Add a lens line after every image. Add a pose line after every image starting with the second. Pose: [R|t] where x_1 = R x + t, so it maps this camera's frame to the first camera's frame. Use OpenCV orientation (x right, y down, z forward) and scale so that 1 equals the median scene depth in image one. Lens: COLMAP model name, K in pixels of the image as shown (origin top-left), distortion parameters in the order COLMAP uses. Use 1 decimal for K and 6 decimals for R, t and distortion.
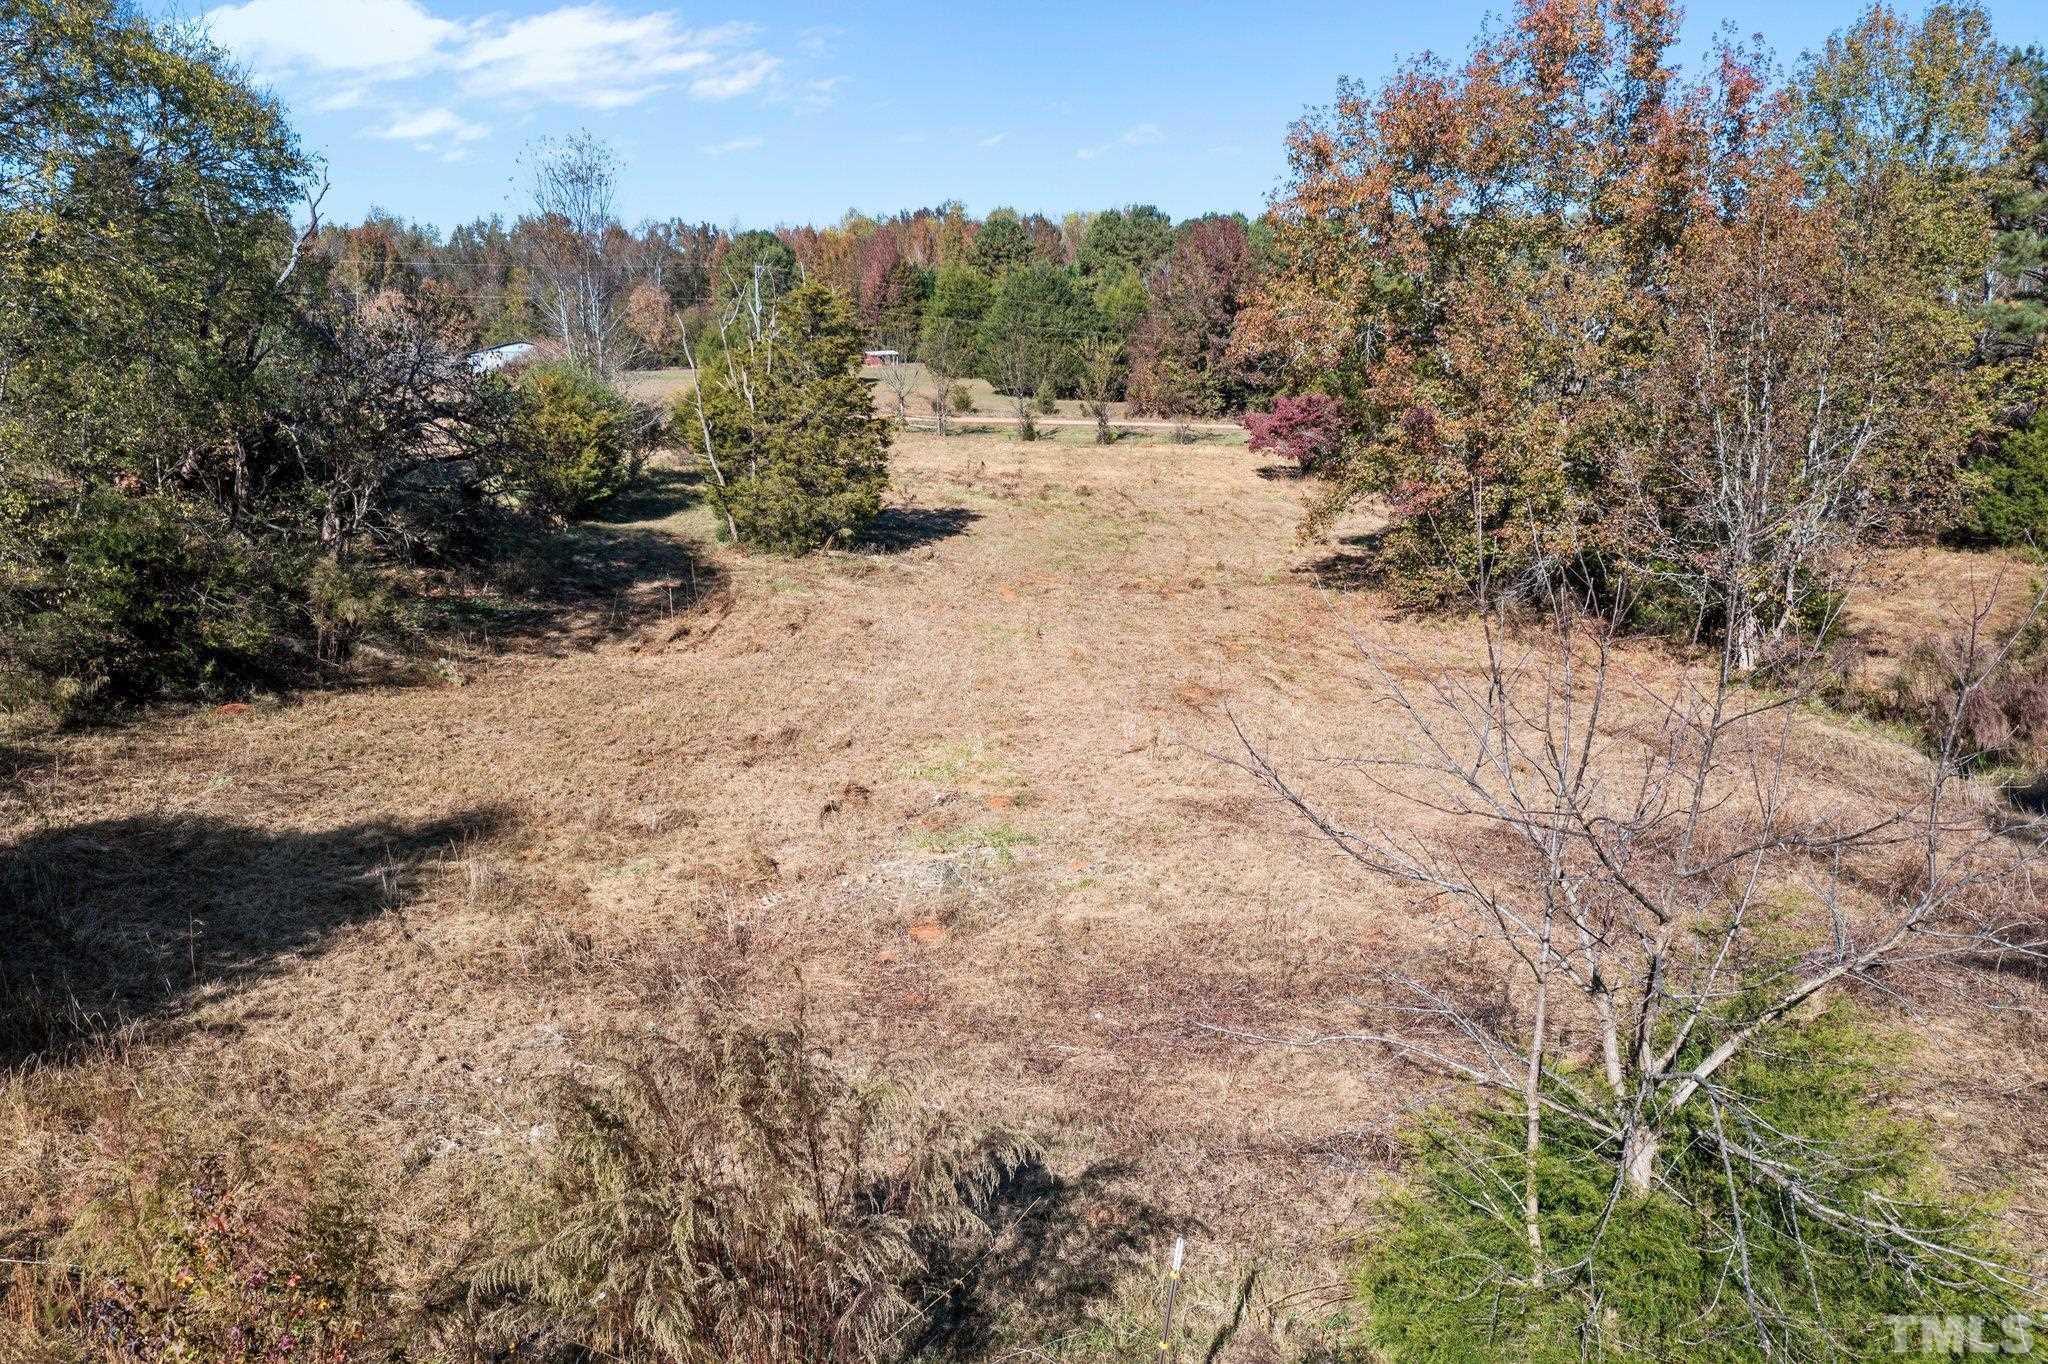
lens RADIAL K [[1622.6, 0, 1025.6], [0, 1622.6, 685.0], [0, 0, 1]] dist [-0.001439, 0.001603]
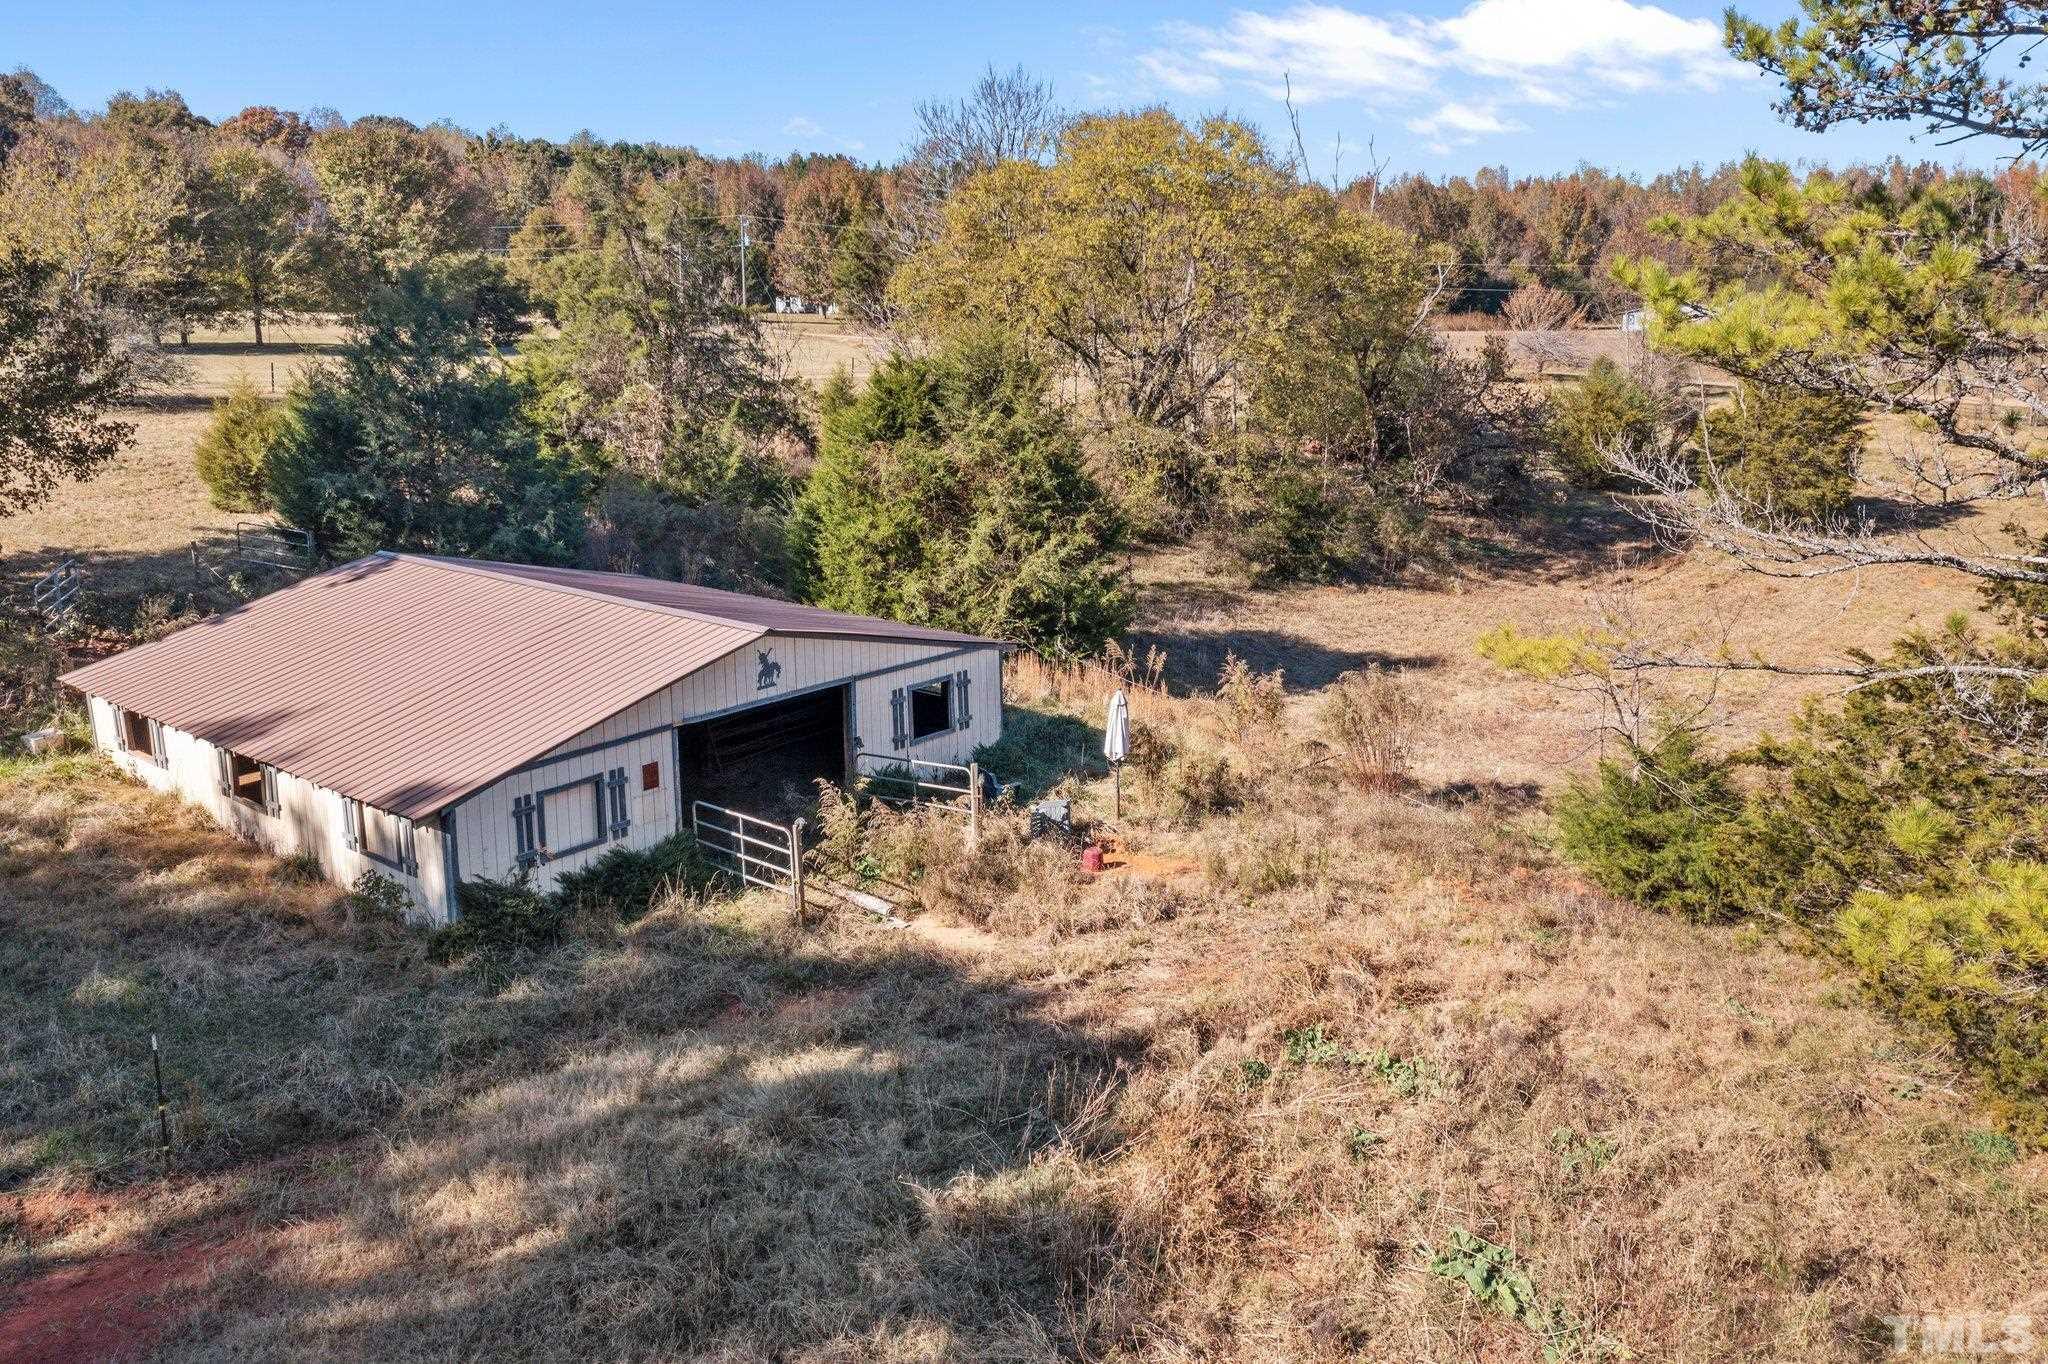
lens RADIAL K [[1622.6, 0, 1023.7], [0, 1622.6, 683.0], [0, 0, 1]] dist [-0.001439, 0.001603]
pose [[0.765579, 0.160830, -0.622914, 0.307296], [-0.133799, 0.986880, 0.090360, -0.000353], [0.629275, 0.014167, 0.777054, -0.489818]]
